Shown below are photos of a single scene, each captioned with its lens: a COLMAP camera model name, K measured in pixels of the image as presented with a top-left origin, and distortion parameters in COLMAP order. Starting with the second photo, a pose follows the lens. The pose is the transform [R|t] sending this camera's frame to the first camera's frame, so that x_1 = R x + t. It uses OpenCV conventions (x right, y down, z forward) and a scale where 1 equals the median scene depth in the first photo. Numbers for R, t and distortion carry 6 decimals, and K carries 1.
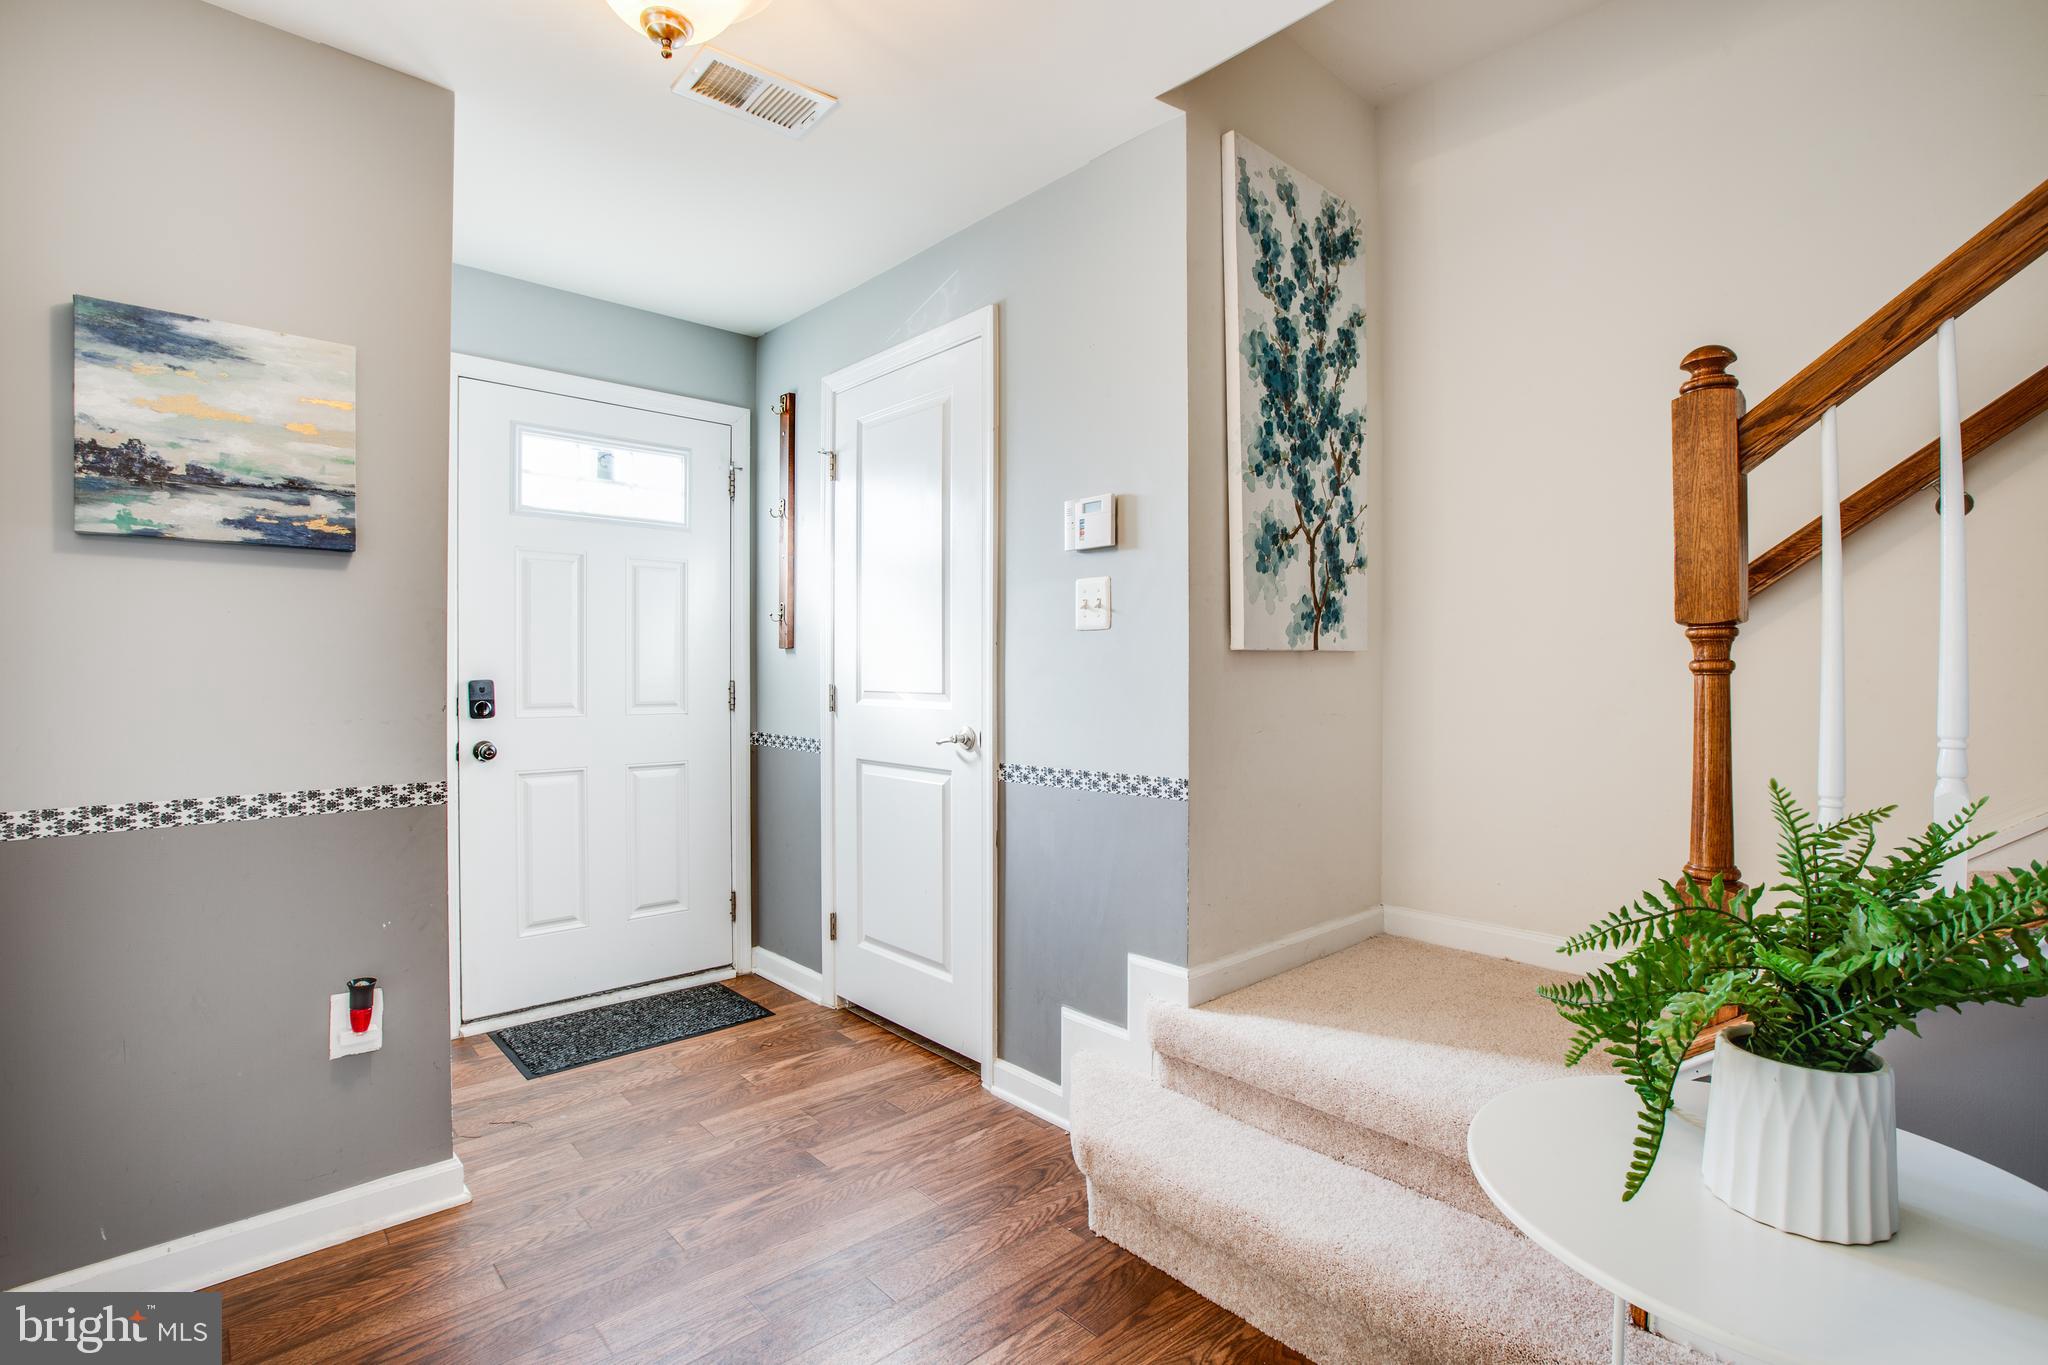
lens RADIAL K [[948.7, 0, 1023.3], [0, 948.7, 680.4], [0, 0, 1]] dist [-0.033494, 0.007851]
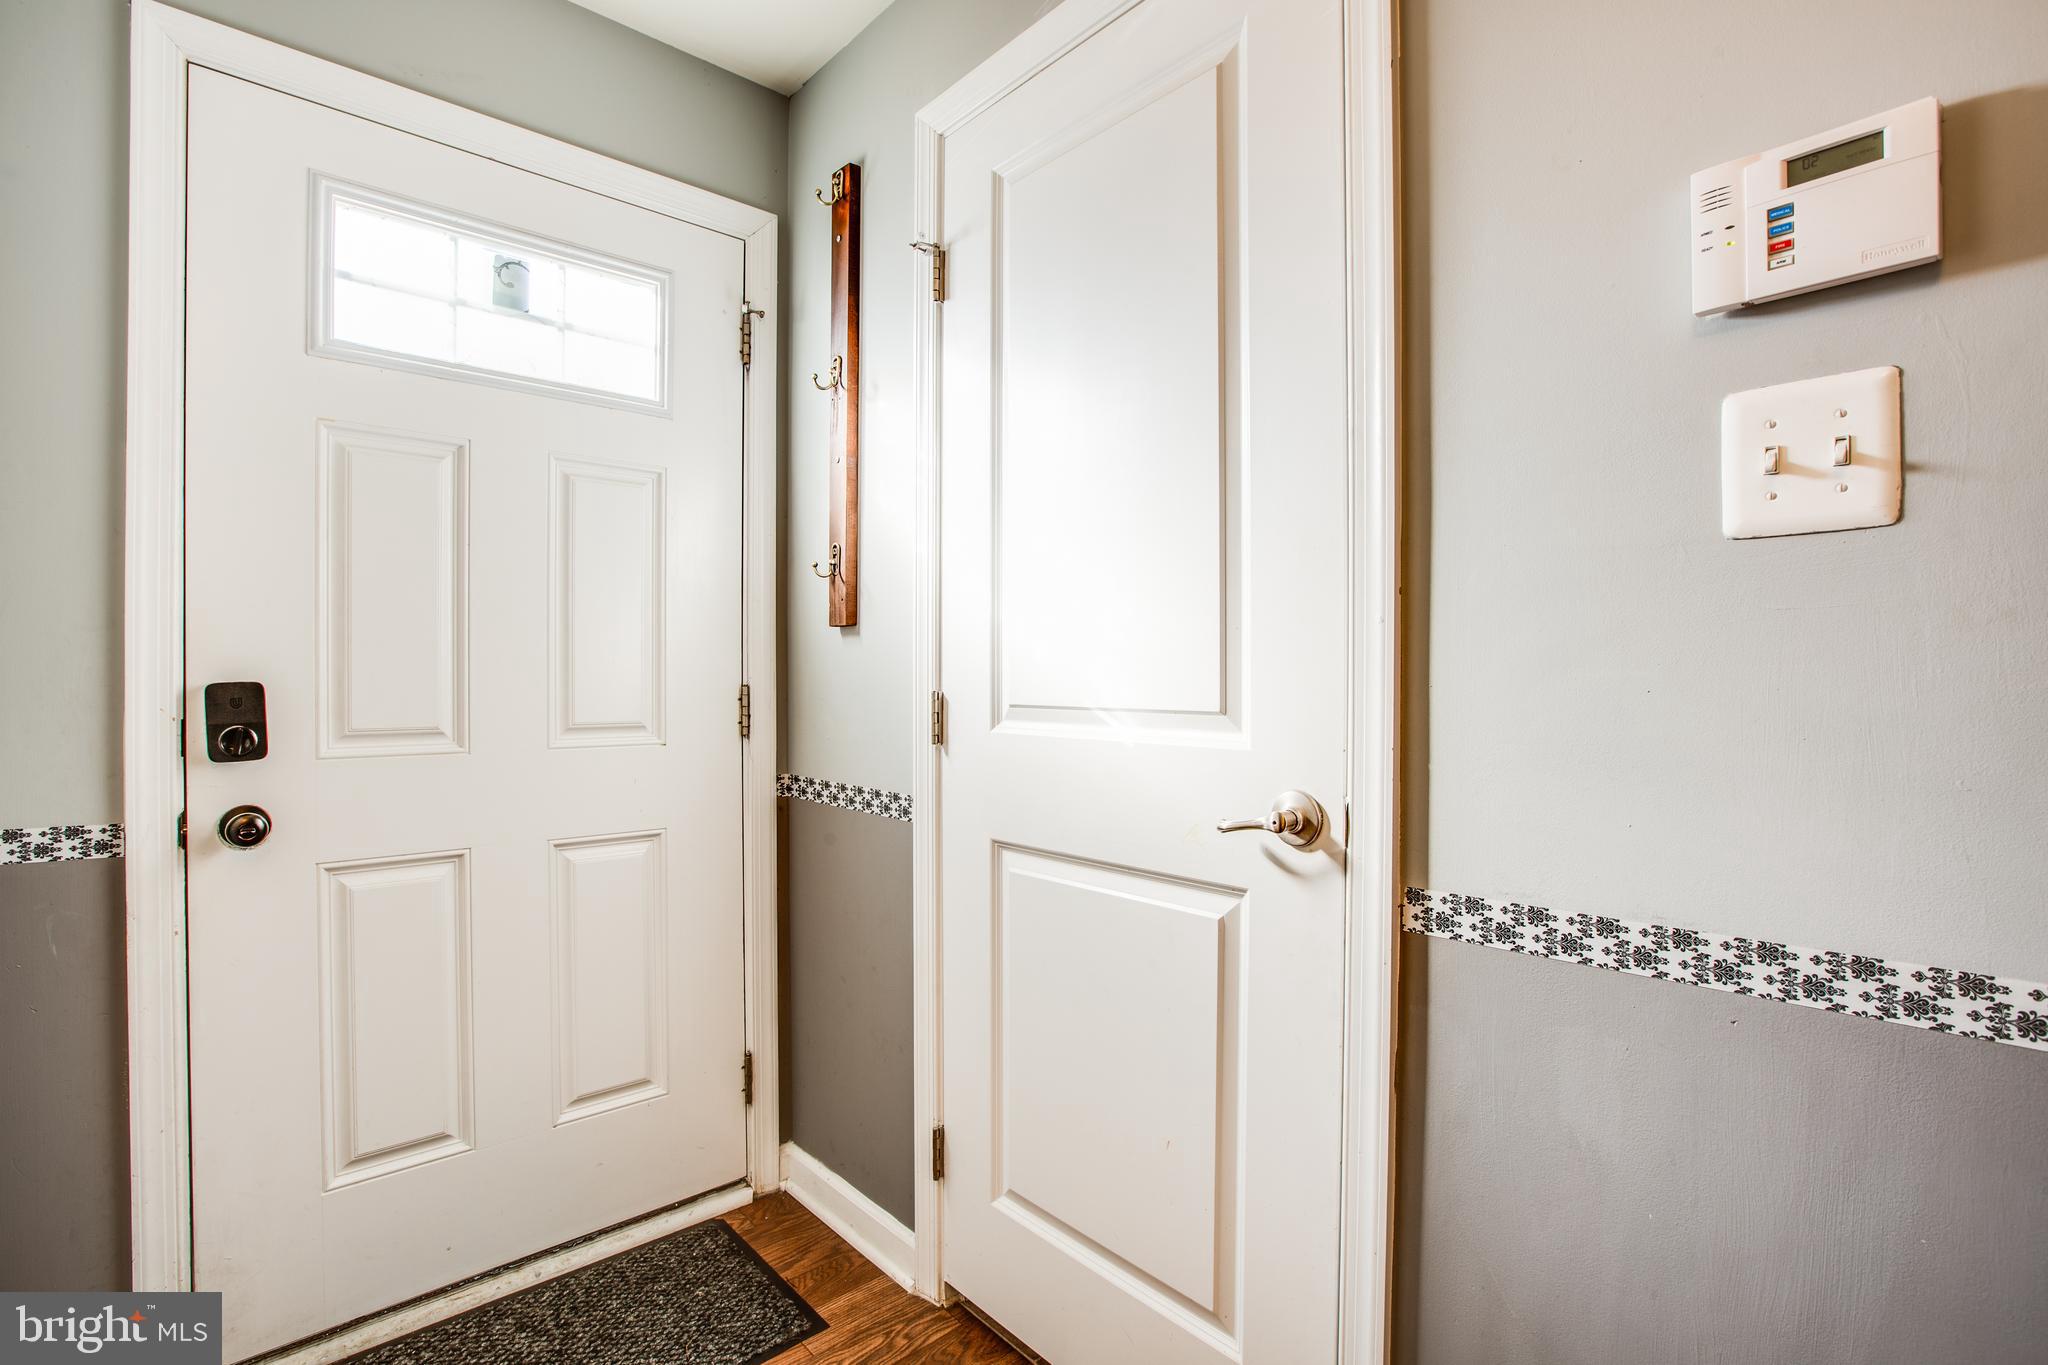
lens RADIAL K [[948.7, 0, 1030.2], [0, 948.7, 689.0], [0, 0, 1]] dist [-0.033494, 0.007851]
pose [[0.999964, 0.000583, -0.008517, -0.143204], [-0.000570, 0.999999, 0.001540, 0.001902], [0.008518, -0.001536, 0.999963, 0.470721]]
